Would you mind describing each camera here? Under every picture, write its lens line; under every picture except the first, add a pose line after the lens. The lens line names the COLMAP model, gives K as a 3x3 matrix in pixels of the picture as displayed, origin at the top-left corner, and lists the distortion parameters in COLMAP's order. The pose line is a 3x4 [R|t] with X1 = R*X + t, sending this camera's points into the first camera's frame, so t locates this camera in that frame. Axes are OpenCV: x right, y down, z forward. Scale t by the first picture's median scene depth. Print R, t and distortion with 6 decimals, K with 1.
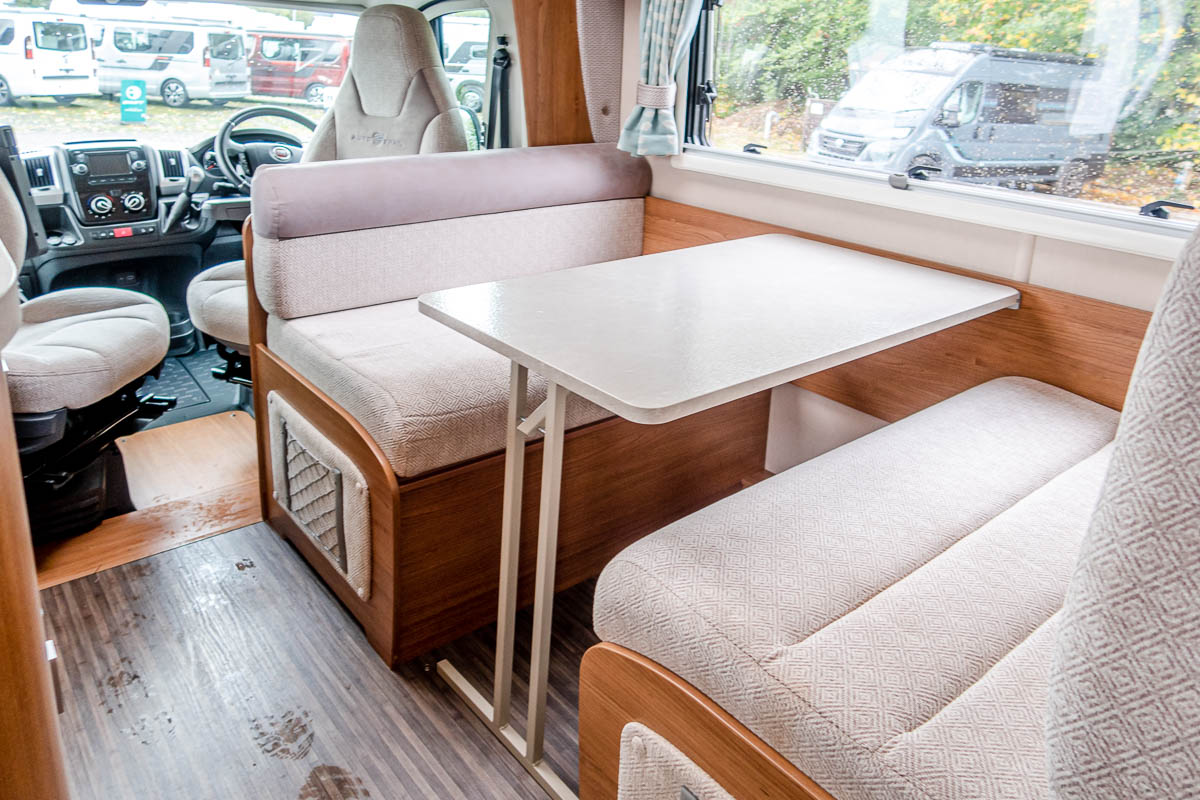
lens RADIAL K [[875.2, 0, 599.1], [0, 875.2, 253.4], [0, 0, 1]] dist [-0.038308, 0.009558]
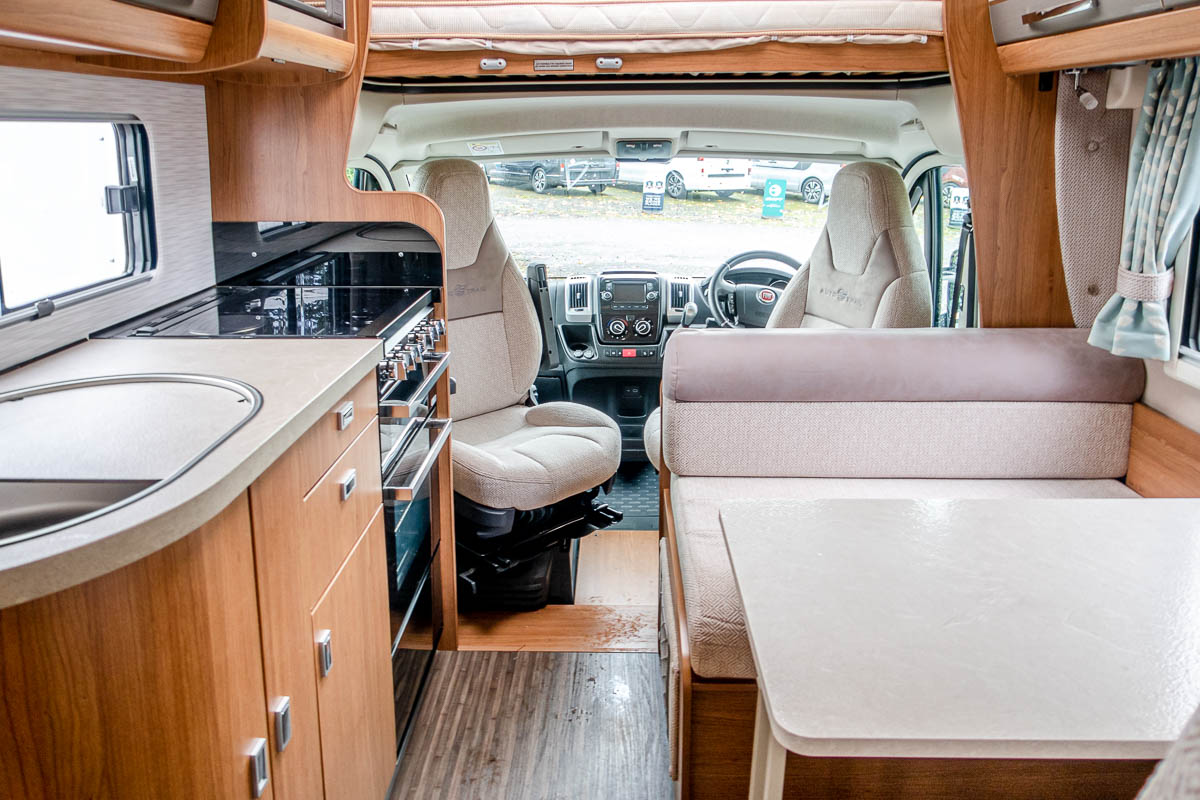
lens RADIAL K [[875.2, 0, 606.6], [0, 875.2, 232.8], [0, 0, 1]] dist [-0.038308, 0.009558]
pose [[0.748092, 0.051721, -0.661576, 0.216448], [-0.128985, 0.989277, -0.068512, -0.107903], [0.650939, 0.136586, 0.746742, 0.081236]]
